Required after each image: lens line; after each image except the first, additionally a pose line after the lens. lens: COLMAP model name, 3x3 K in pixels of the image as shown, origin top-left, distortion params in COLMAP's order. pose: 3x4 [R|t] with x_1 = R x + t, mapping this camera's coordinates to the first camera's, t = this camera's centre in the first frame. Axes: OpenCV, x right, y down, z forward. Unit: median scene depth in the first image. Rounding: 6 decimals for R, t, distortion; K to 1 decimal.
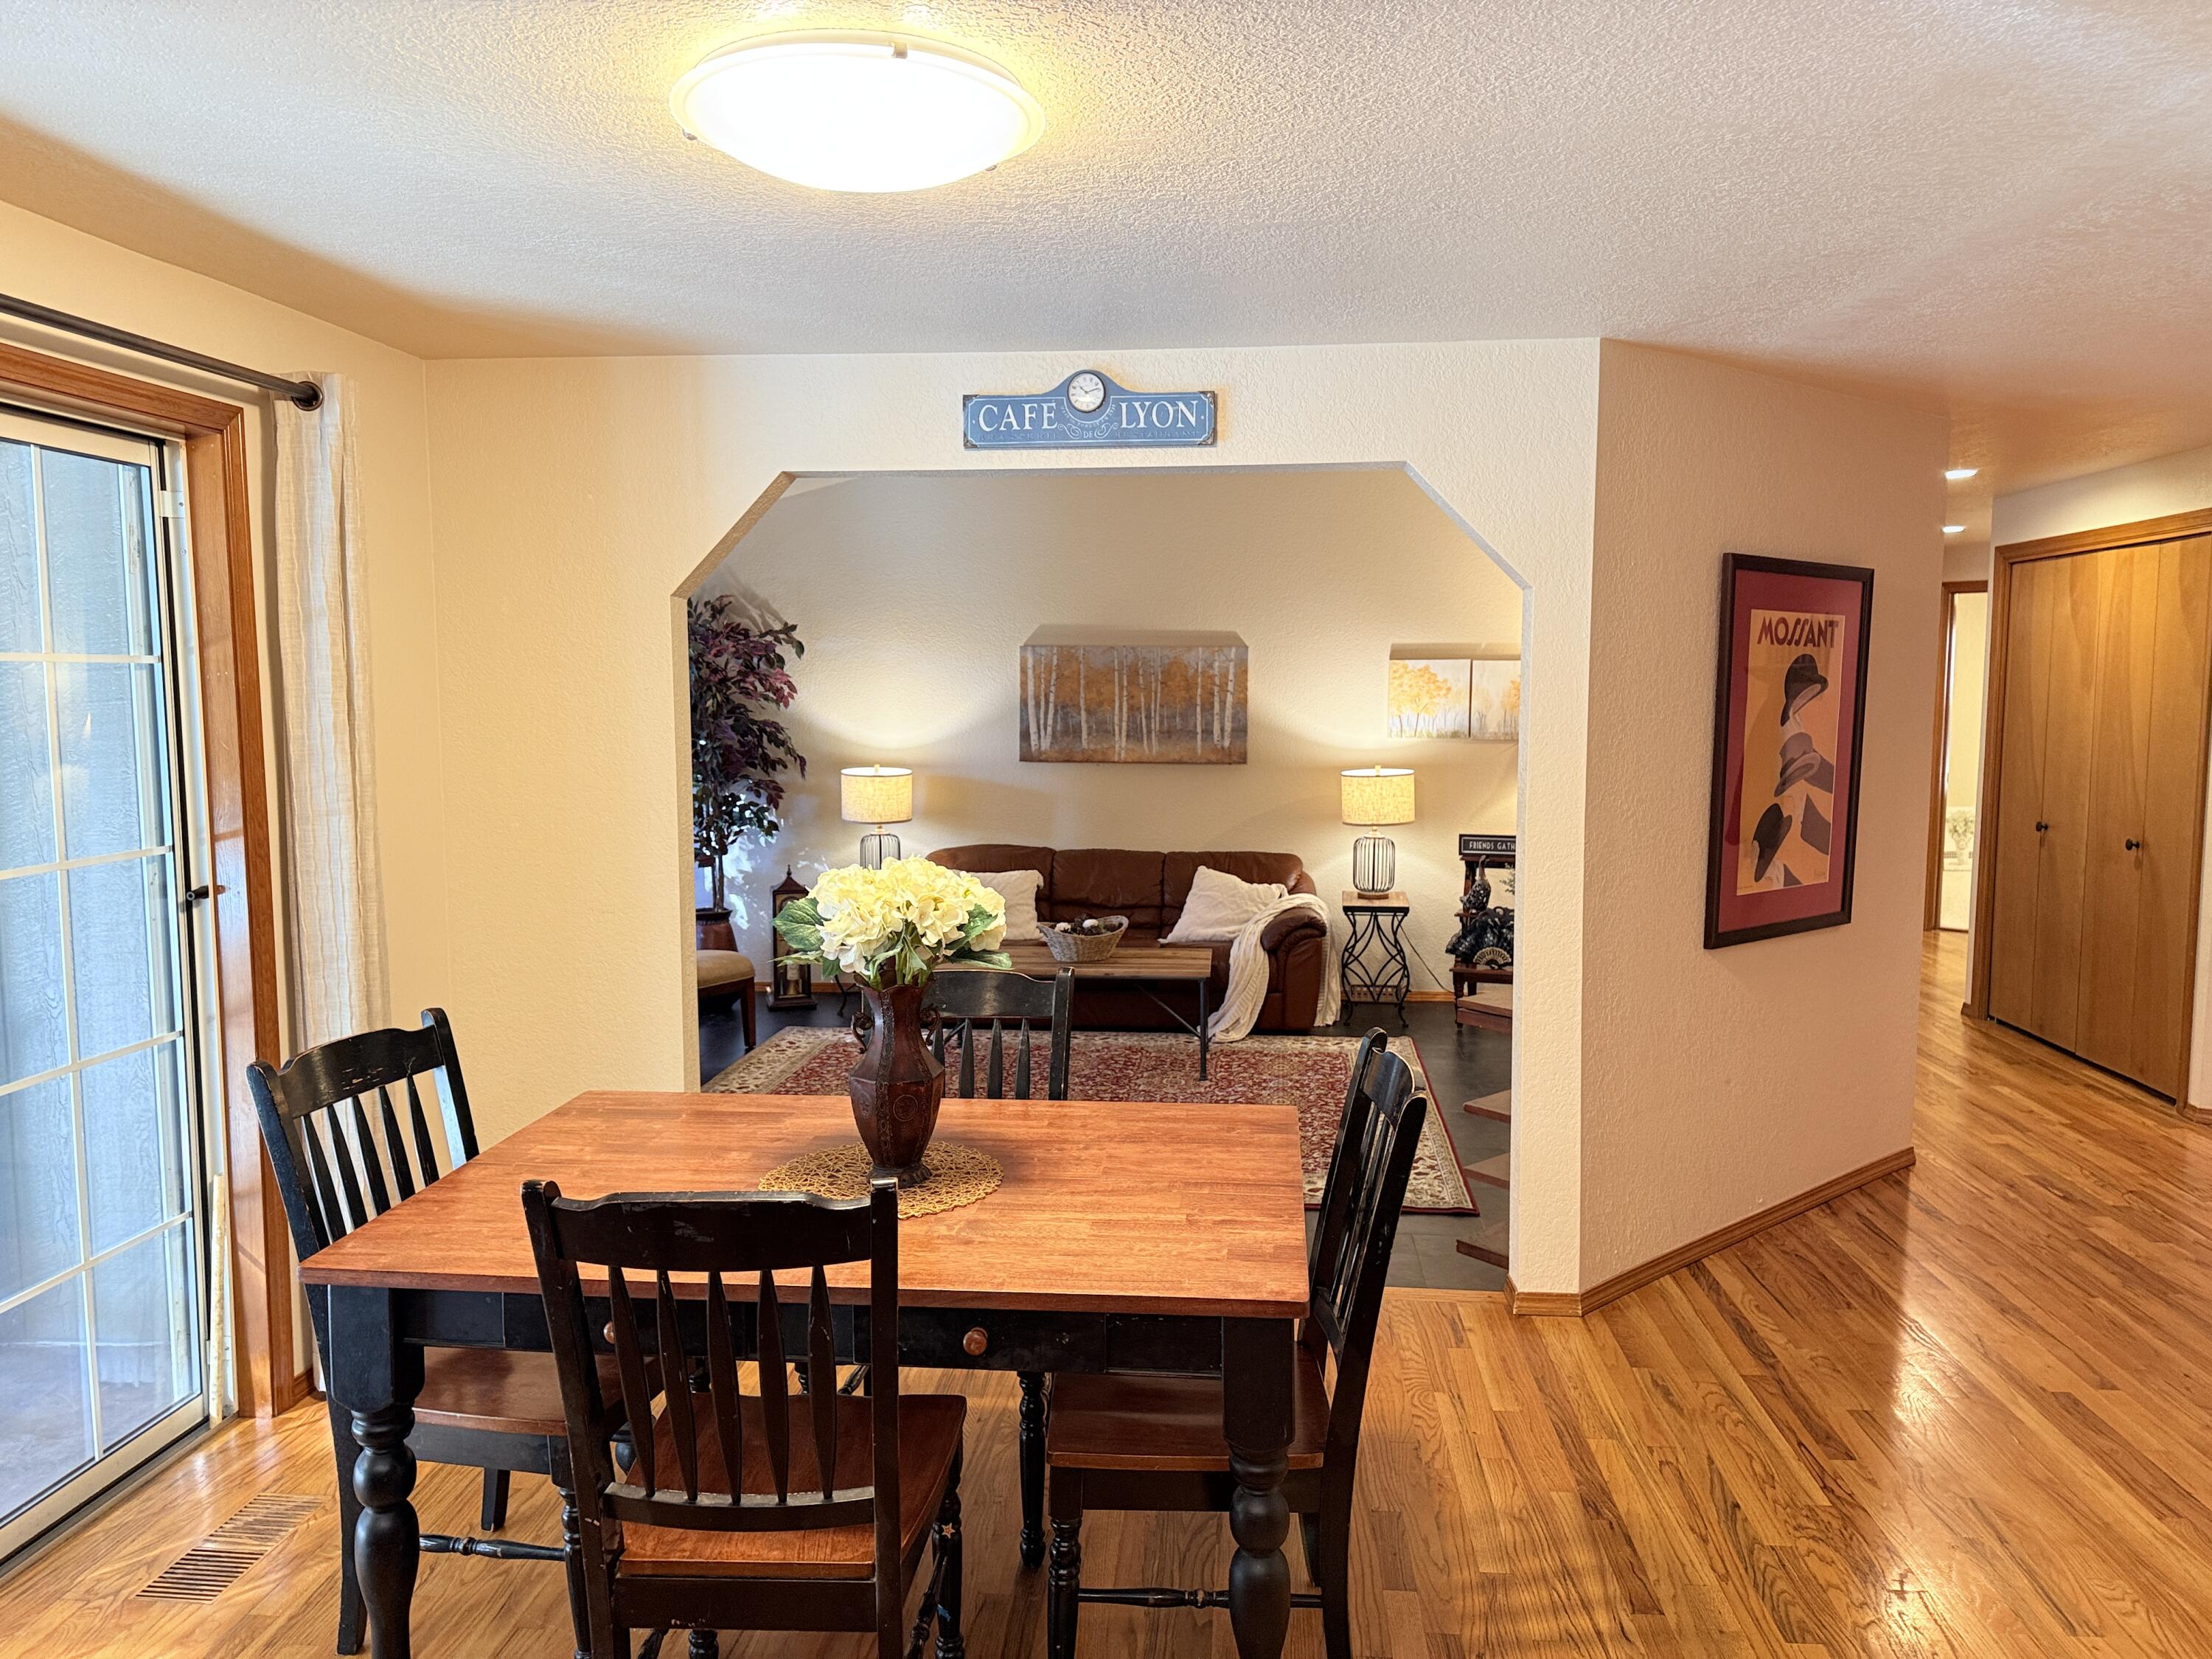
lens RADIAL K [[1561.0, 0, 1106.0], [0, 1561.0, 829.5], [0, 0, 1]] dist [0.053547, -0.065684]
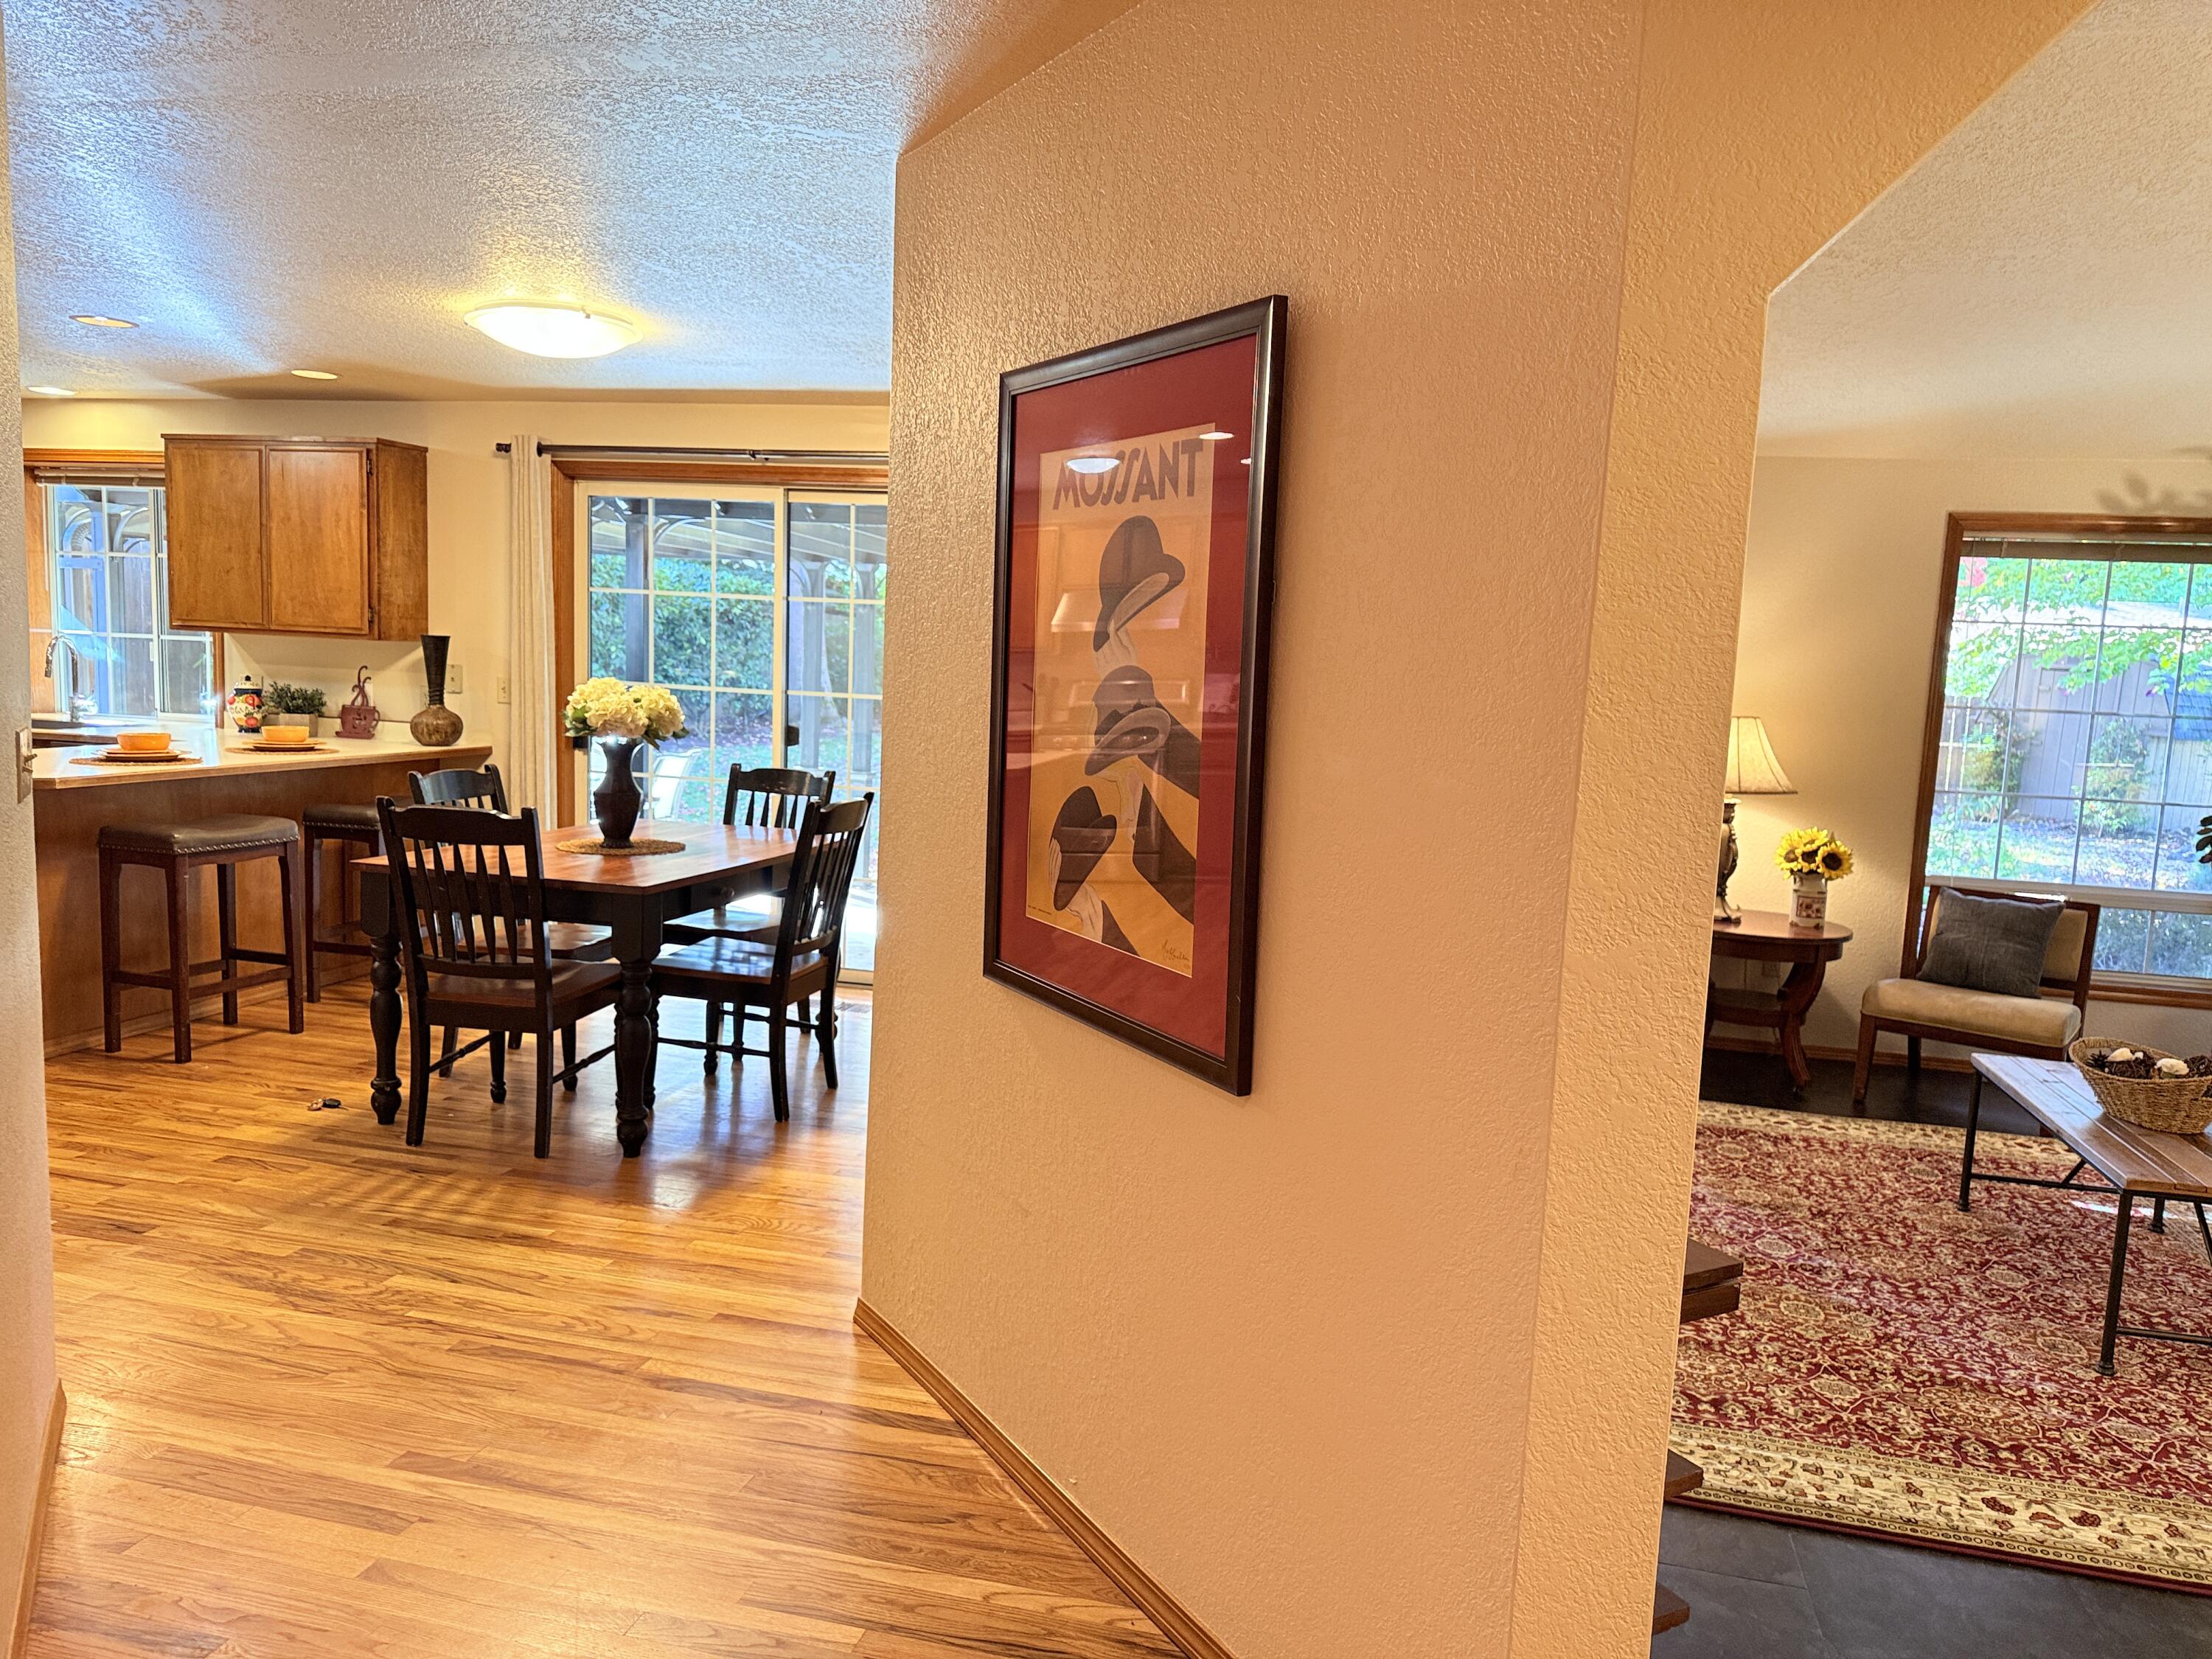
lens RADIAL K [[1535.5, 0, 1106.0], [0, 1535.5, 829.5], [0, 0, 1]] dist [0.011912, -0.007985]
pose [[-0.142534, 0.109554, -0.983708, 1.261766], [-0.134886, 0.982434, 0.128956, -0.096044], [0.980556, 0.151069, -0.125253, 1.401042]]
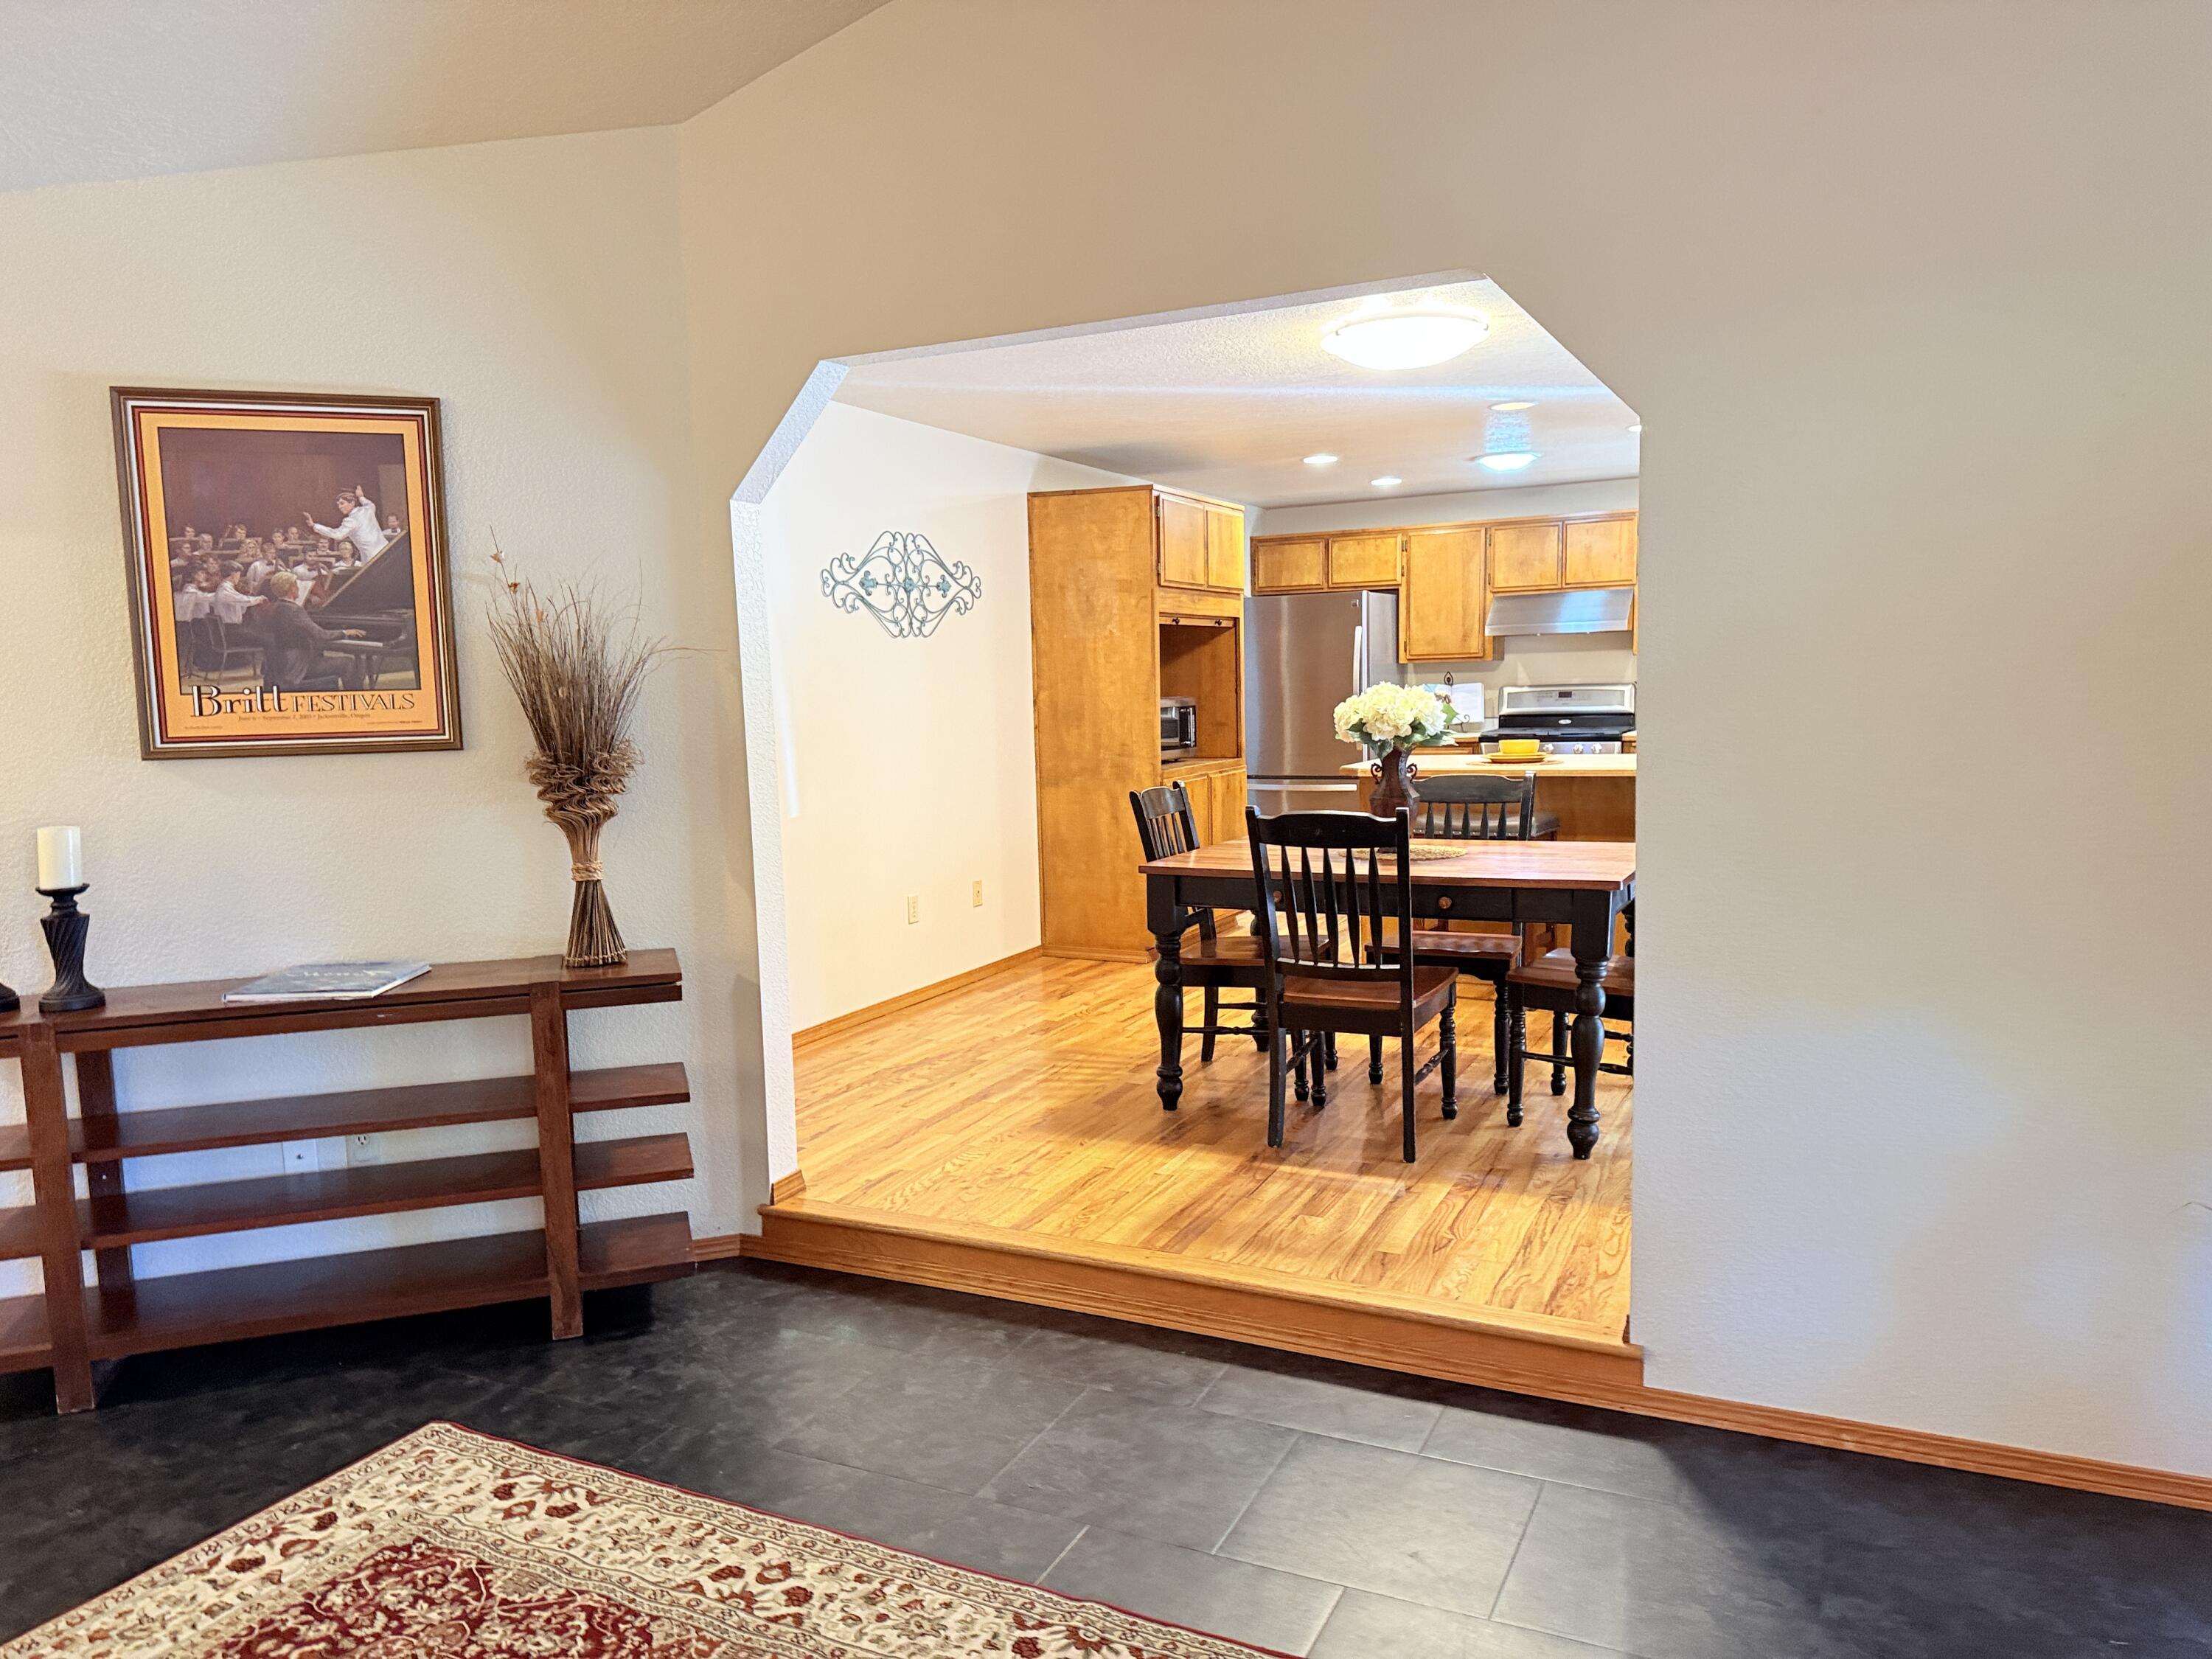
lens RADIAL K [[1557.1, 0, 1127.1], [0, 1557.1, 841.4], [0, 0, 1]] dist [0.071847, -0.104486]
pose [[-0.938851, -0.003130, 0.344309, -0.372326], [0.065649, 0.979988, 0.187917, -0.130797], [-0.338007, 0.199030, -0.919858, 2.193238]]
